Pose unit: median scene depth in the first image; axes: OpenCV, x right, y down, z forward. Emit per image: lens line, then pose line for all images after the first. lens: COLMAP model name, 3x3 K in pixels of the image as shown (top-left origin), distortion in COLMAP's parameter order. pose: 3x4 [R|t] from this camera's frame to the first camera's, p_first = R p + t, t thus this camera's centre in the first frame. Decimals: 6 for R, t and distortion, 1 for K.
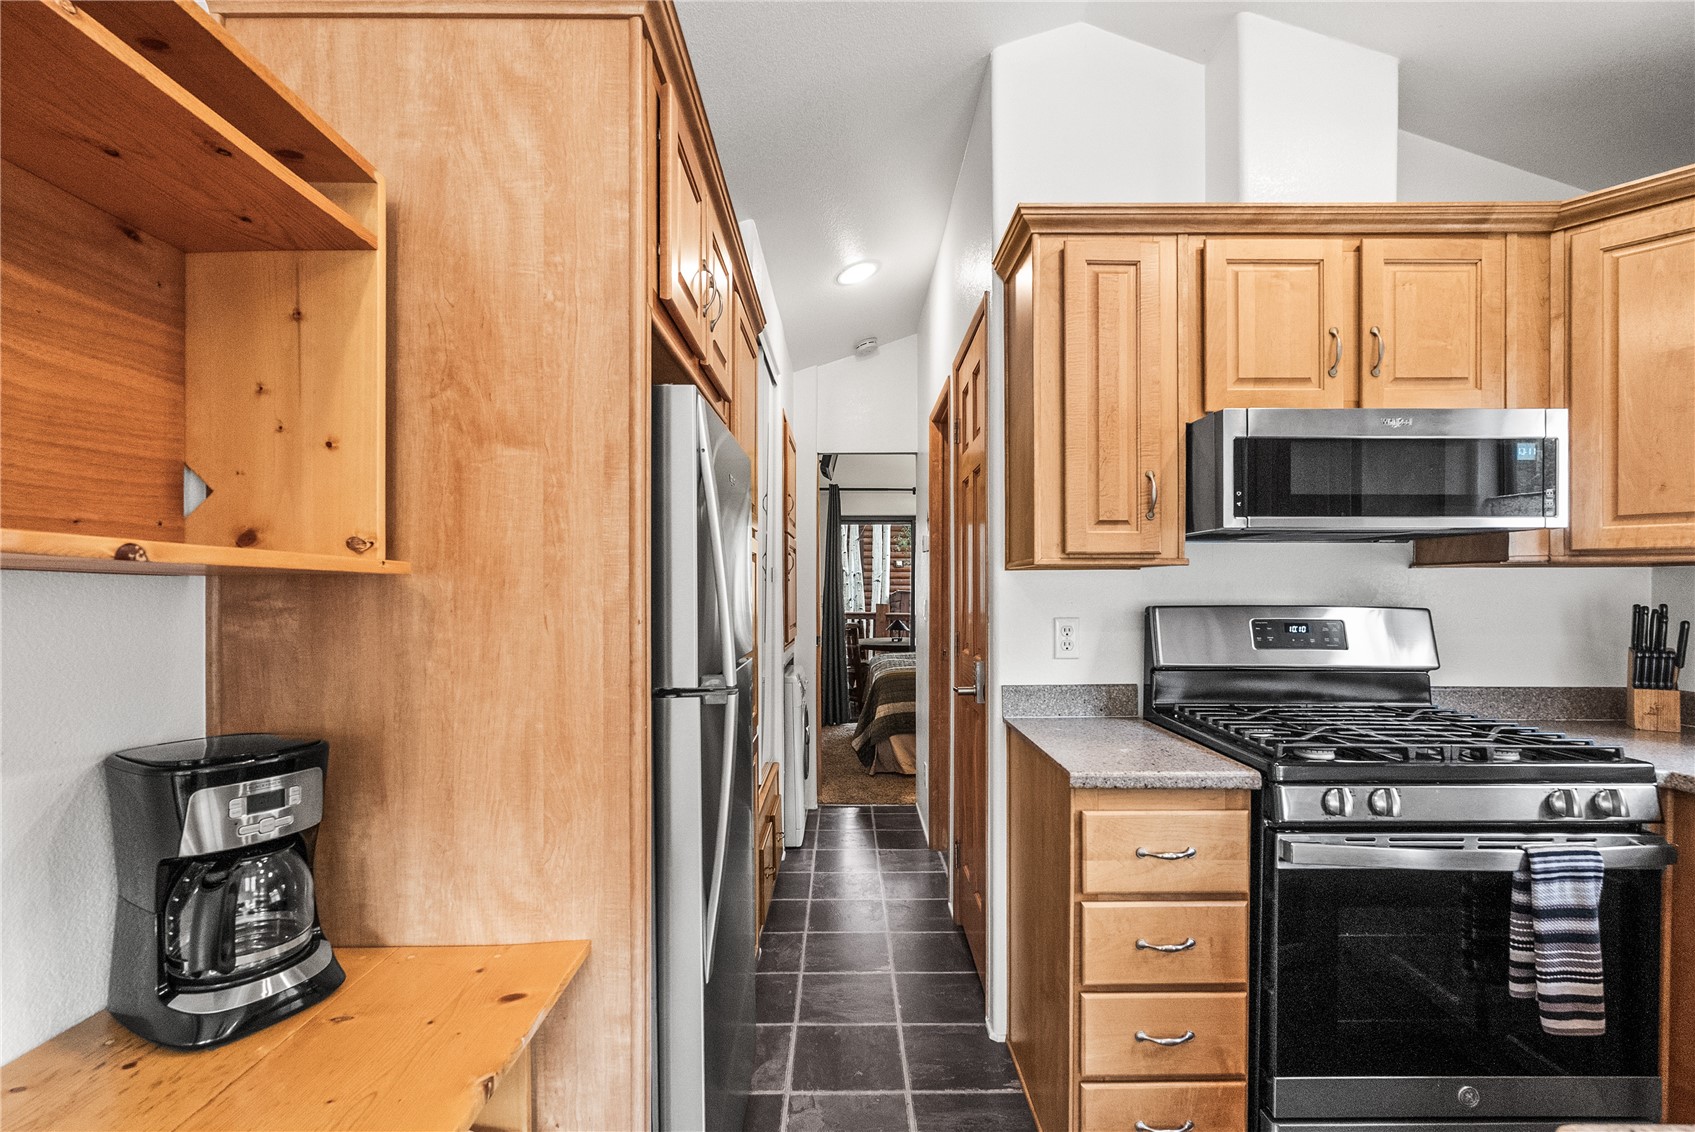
lens RADIAL K [[763.7, 0, 847.0], [0, 763.7, 591.5], [0, 0, 1]] dist [-0.005846, 0.000938]
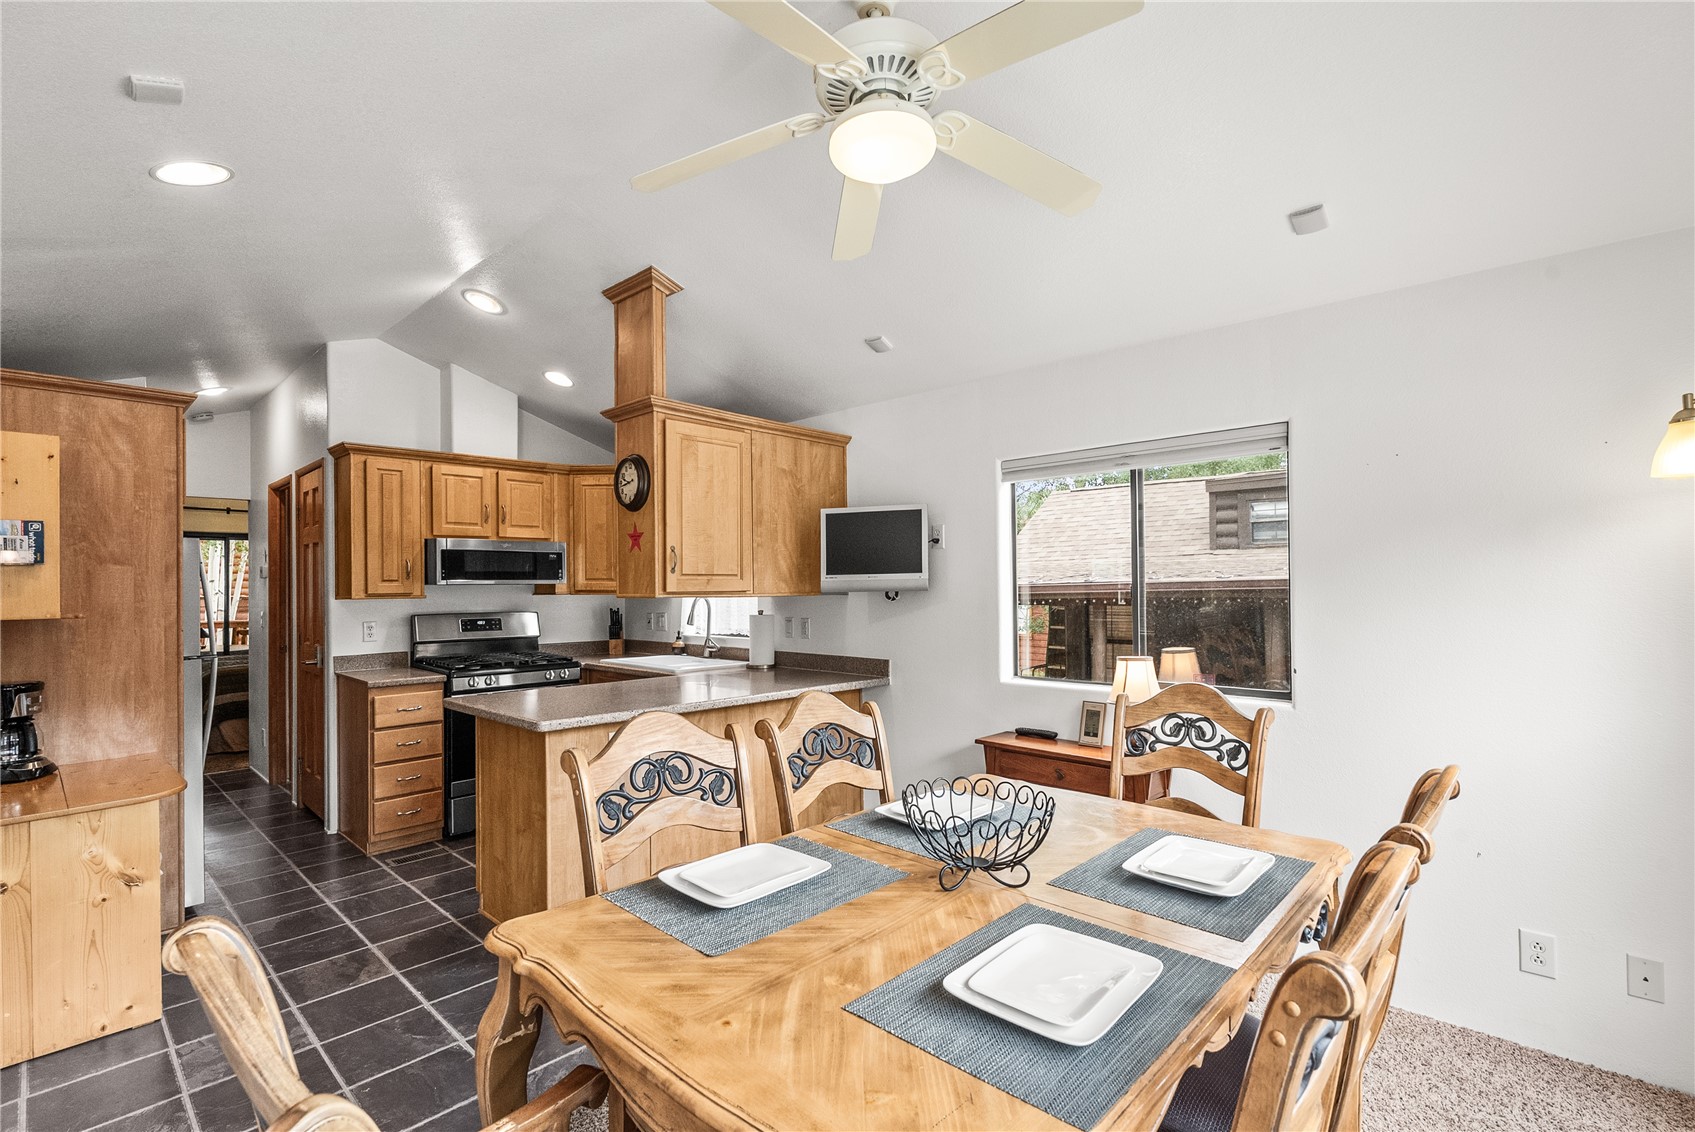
lens RADIAL K [[763.7, 0, 845.2], [0, 763.7, 579.9], [0, 0, 1]] dist [-0.005846, 0.000938]
pose [[0.688225, -0.001706, 0.725495, -0.389146], [0.011566, 0.999896, -0.008620, -0.056468], [-0.725405, 0.014324, 0.688173, -1.630211]]
